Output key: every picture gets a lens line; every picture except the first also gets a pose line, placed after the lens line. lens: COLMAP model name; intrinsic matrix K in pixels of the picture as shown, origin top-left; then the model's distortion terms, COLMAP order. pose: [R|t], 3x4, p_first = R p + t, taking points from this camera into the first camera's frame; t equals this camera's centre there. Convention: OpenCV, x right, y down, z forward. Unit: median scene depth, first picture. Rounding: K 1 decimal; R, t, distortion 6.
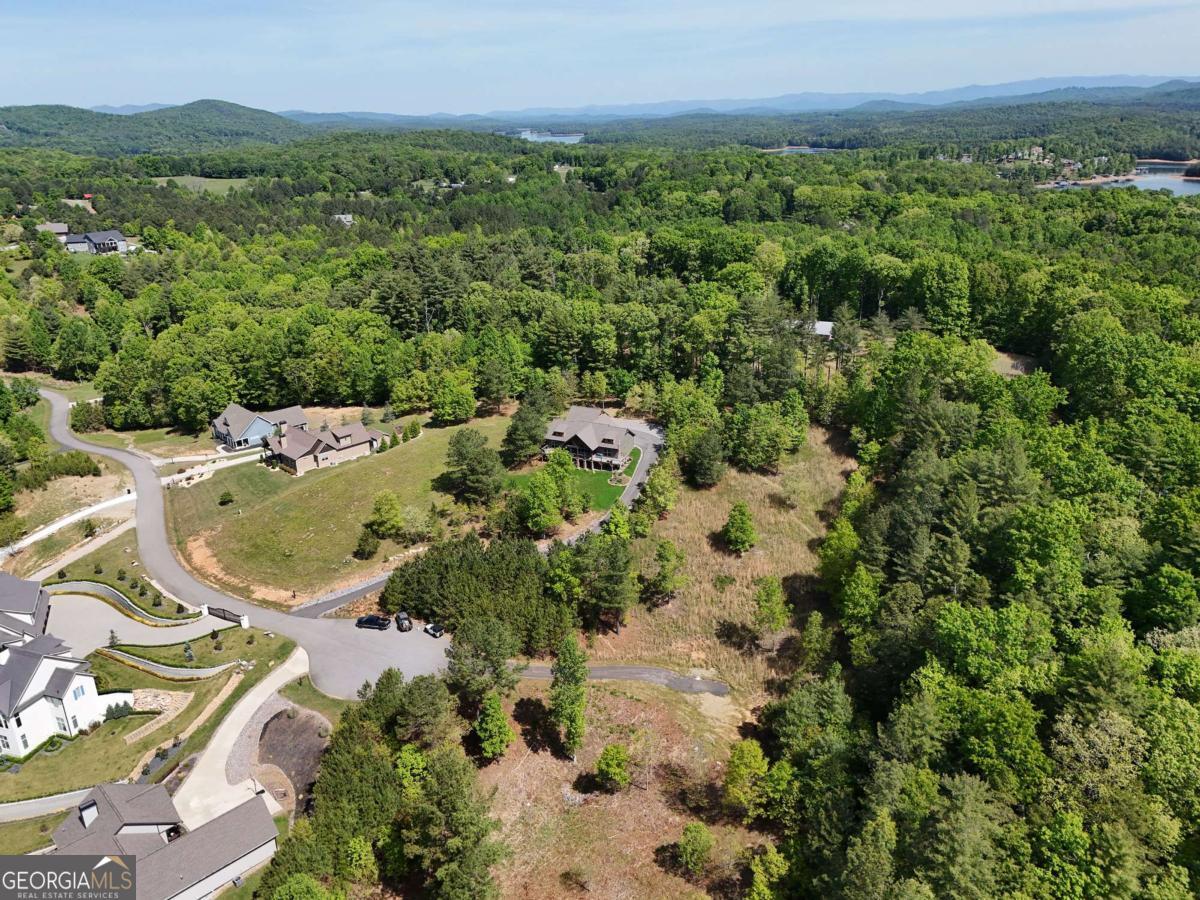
lens RADIAL K [[901.2, 0, 600.3], [0, 901.2, 448.8], [0, 0, 1]] dist [0.033433, -0.018348]
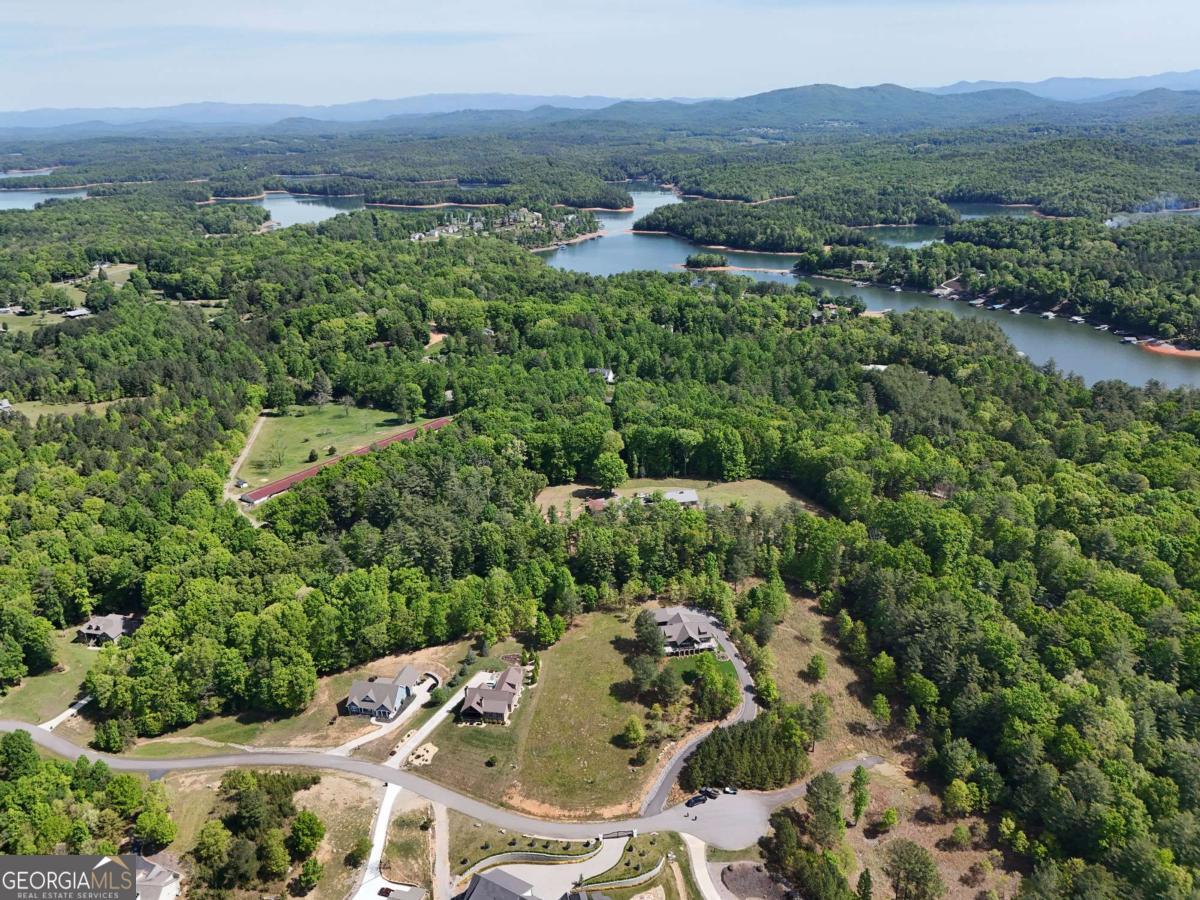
lens RADIAL K [[901.2, 0, 599.8], [0, 901.2, 449.8], [0, 0, 1]] dist [0.033433, -0.018348]
pose [[0.815100, -0.200387, 0.543560, -0.852091], [0.196861, 0.978246, 0.065432, -0.421636], [-0.544847, 0.053672, 0.836816, -0.235175]]
